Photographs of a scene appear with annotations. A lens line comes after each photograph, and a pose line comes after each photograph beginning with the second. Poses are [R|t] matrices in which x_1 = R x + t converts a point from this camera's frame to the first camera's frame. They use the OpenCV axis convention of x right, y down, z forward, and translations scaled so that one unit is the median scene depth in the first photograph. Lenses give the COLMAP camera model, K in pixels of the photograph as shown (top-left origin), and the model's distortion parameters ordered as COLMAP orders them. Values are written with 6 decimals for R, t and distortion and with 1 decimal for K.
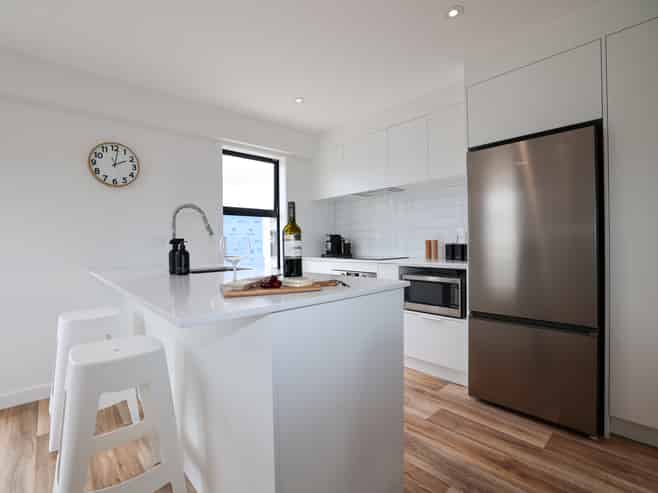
lens RADIAL K [[303.0, 0, 329.0], [0, 303.0, 246.5], [0, 0, 1]] dist [-0.002662, -0.000366]
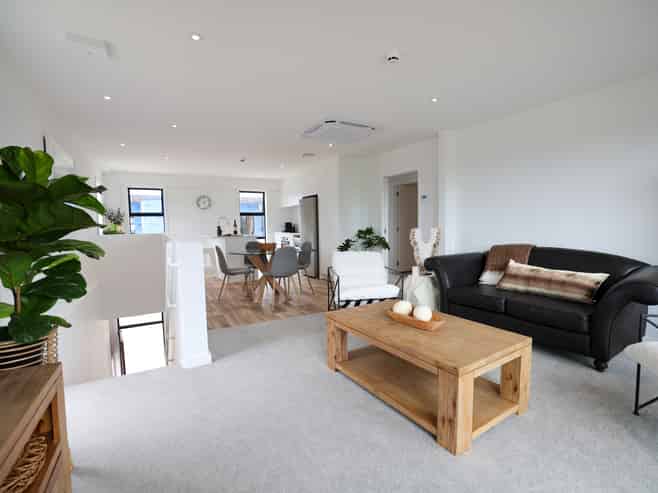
lens RADIAL K [[303.0, 0, 329.0], [0, 303.0, 246.5], [0, 0, 1]] dist [-0.002662, -0.000366]
pose [[0.974857, 0.012270, -0.222494, 1.271747], [0.003505, 0.997515, 0.070369, -0.028157], [0.222804, -0.069380, 0.972391, -1.810223]]
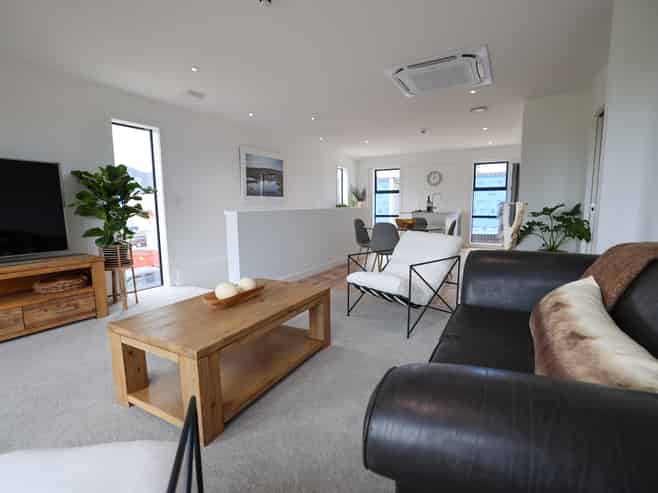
lens RADIAL K [[303.0, 0, 329.0], [0, 303.0, 246.5], [0, 0, 1]] dist [-0.002662, -0.000366]
pose [[0.288279, 0.149486, -0.945806, 2.032054], [-0.005164, 0.987967, 0.154576, -0.049502], [0.957533, -0.039677, 0.285582, -0.966443]]
